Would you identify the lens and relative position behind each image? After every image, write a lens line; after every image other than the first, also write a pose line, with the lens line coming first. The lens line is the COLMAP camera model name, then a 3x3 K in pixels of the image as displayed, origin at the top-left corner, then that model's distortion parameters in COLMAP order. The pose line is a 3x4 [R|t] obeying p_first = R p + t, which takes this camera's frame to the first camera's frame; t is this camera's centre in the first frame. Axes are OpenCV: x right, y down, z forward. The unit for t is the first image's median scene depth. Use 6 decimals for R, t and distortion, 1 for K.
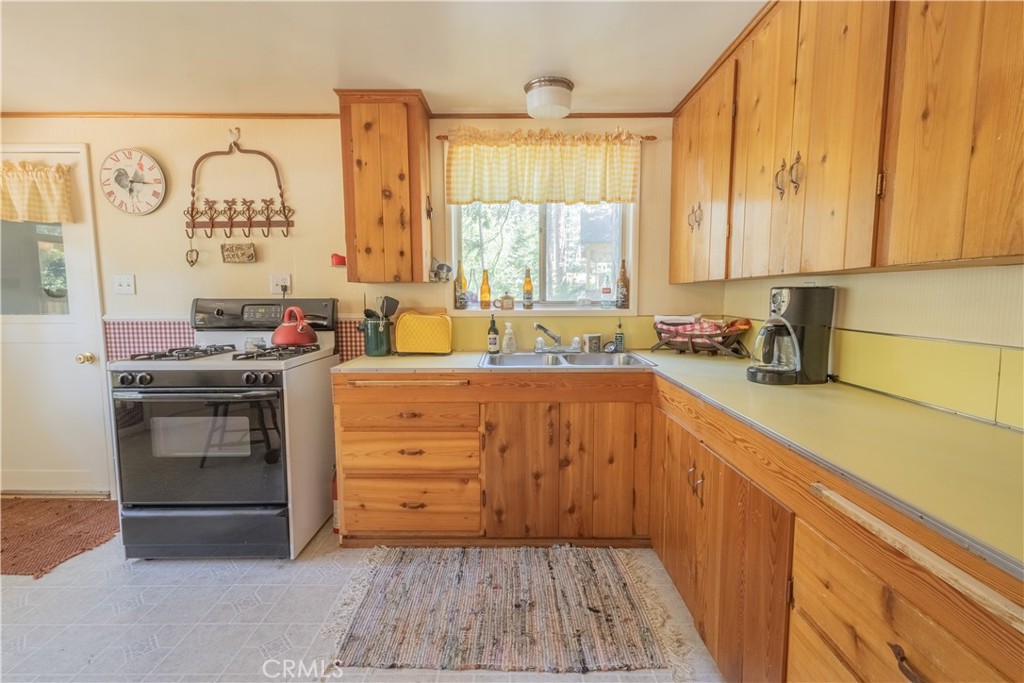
lens RADIAL K [[470.4, 0, 511.2], [0, 470.4, 338.5], [0, 0, 1]] dist [0.017158, -0.003584]
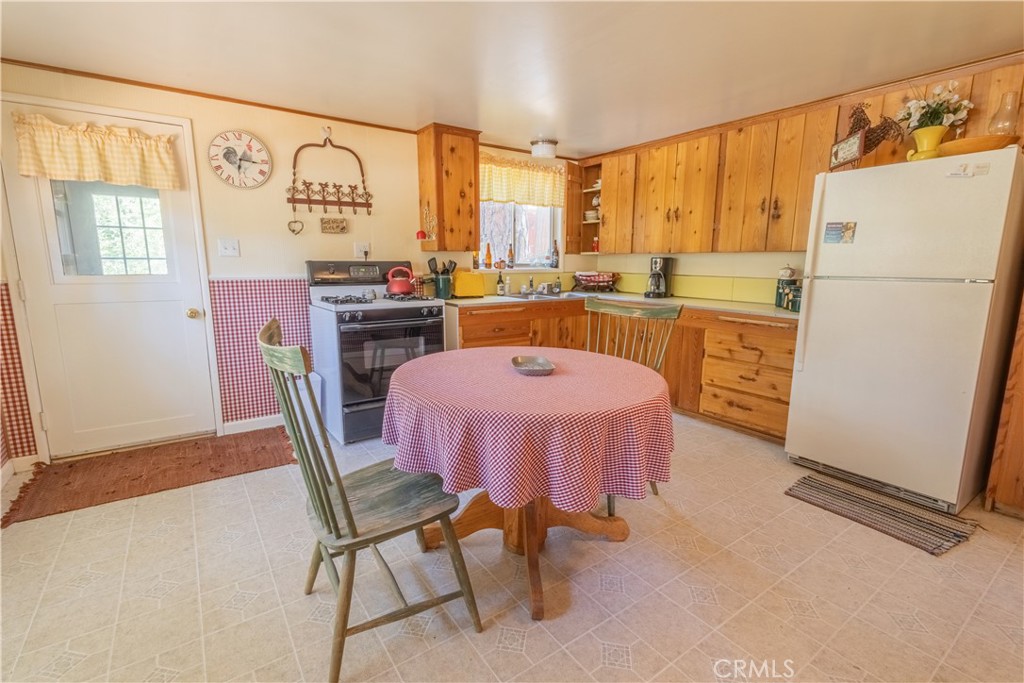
lens RADIAL K [[470.4, 0, 512.1], [0, 470.4, 339.6], [0, 0, 1]] dist [0.017158, -0.003584]
pose [[0.814557, -0.089539, 0.573131, -0.963493], [0.045692, 0.994849, 0.090483, 0.036809], [-0.578281, -0.047516, 0.814453, -0.361358]]
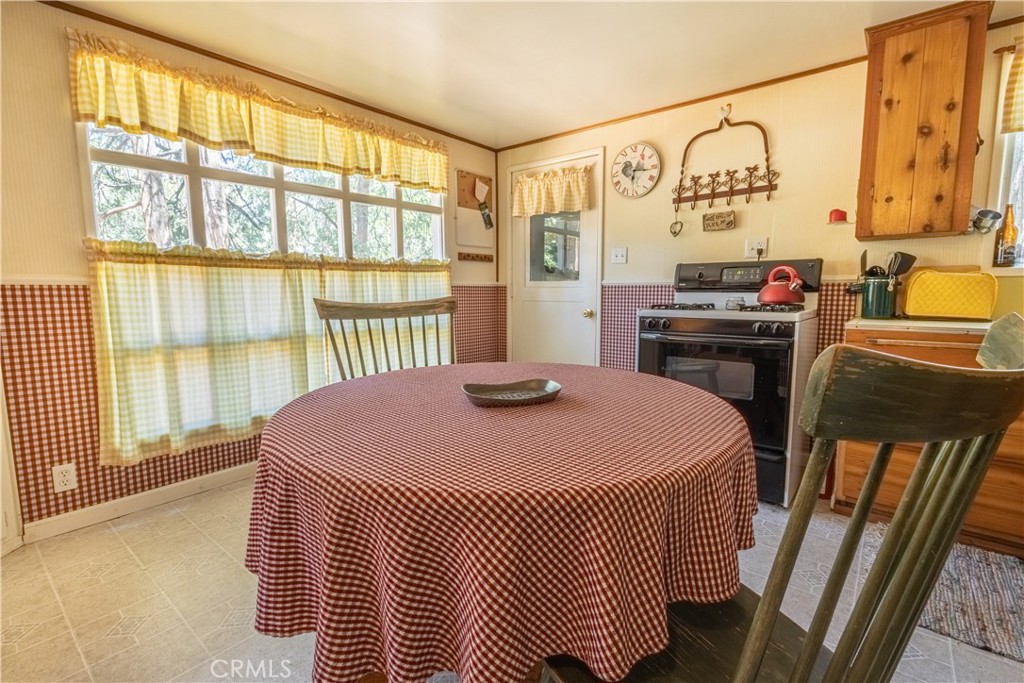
lens RADIAL K [[470.4, 0, 508.9], [0, 470.4, 341.0], [0, 0, 1]] dist [0.017158, -0.003584]
pose [[0.771107, 0.071047, -0.632729, -0.243407], [-0.059465, 0.997447, 0.039530, 0.081892], [0.633922, 0.007144, 0.773364, -0.149768]]
